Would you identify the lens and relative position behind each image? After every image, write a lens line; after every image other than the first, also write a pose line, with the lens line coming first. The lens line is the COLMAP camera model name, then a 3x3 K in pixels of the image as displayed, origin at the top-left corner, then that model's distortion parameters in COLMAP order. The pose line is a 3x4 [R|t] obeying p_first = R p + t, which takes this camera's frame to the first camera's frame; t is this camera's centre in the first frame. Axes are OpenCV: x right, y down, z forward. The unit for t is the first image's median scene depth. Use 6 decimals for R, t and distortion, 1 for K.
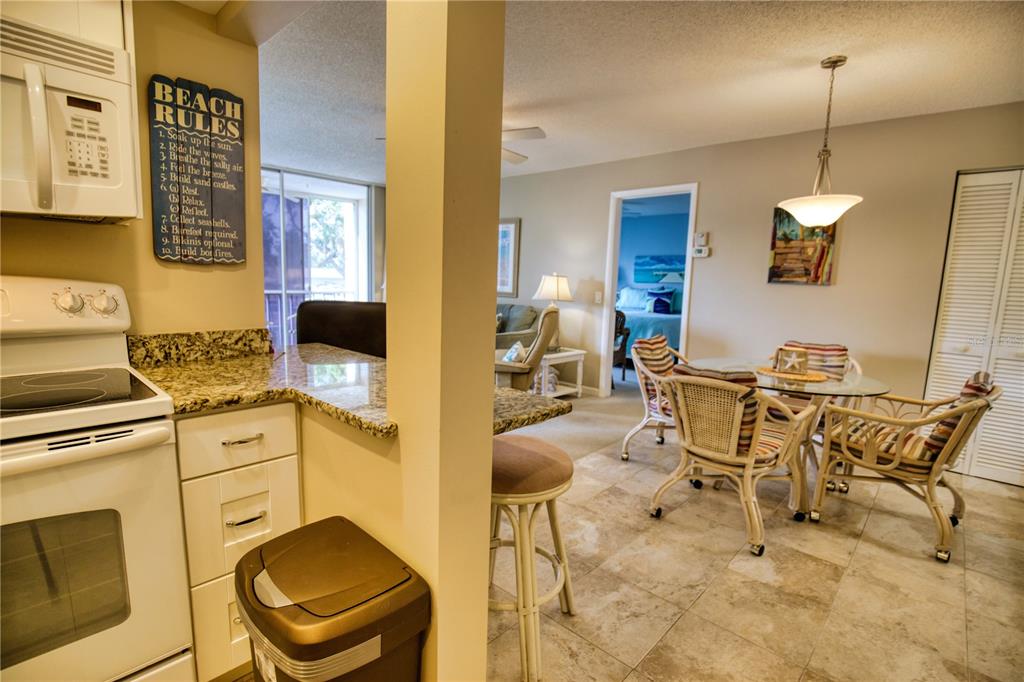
lens RADIAL K [[488.6, 0, 513.9], [0, 488.6, 345.6], [0, 0, 1]] dist [-0.033896, 0.007402]
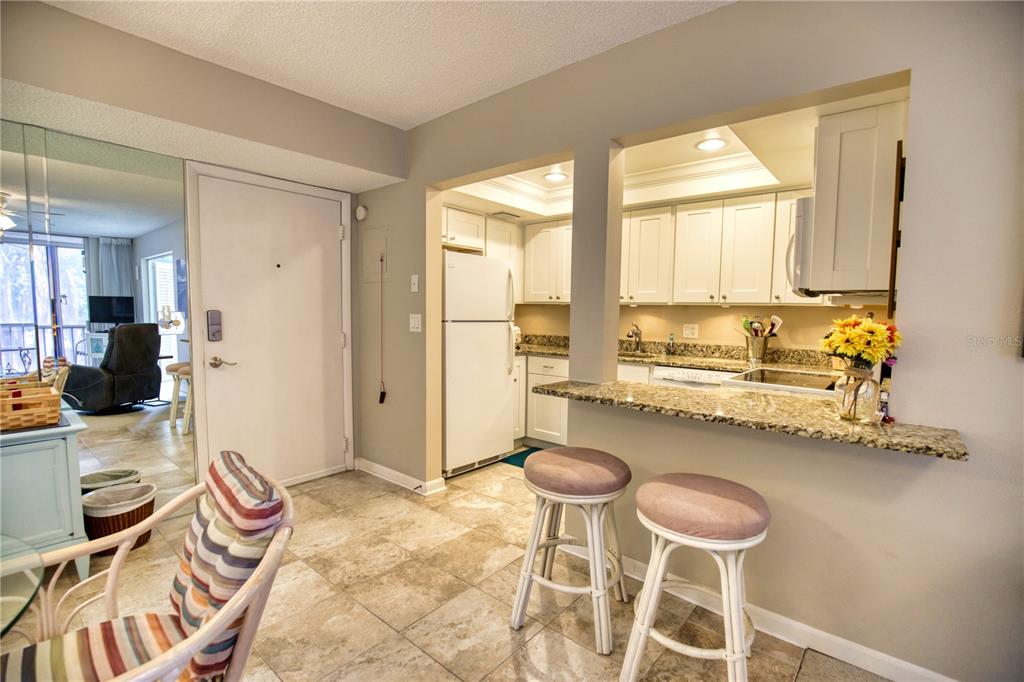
lens RADIAL K [[468.9, 0, 514.1], [0, 468.9, 346.7], [0, 0, 1]] dist [-0.034684, 0.006995]
pose [[-0.998073, -0.046692, -0.040861, 0.119417], [-0.054284, 0.976071, 0.210569, -0.168088], [0.030052, 0.212382, -0.976725, 1.197601]]
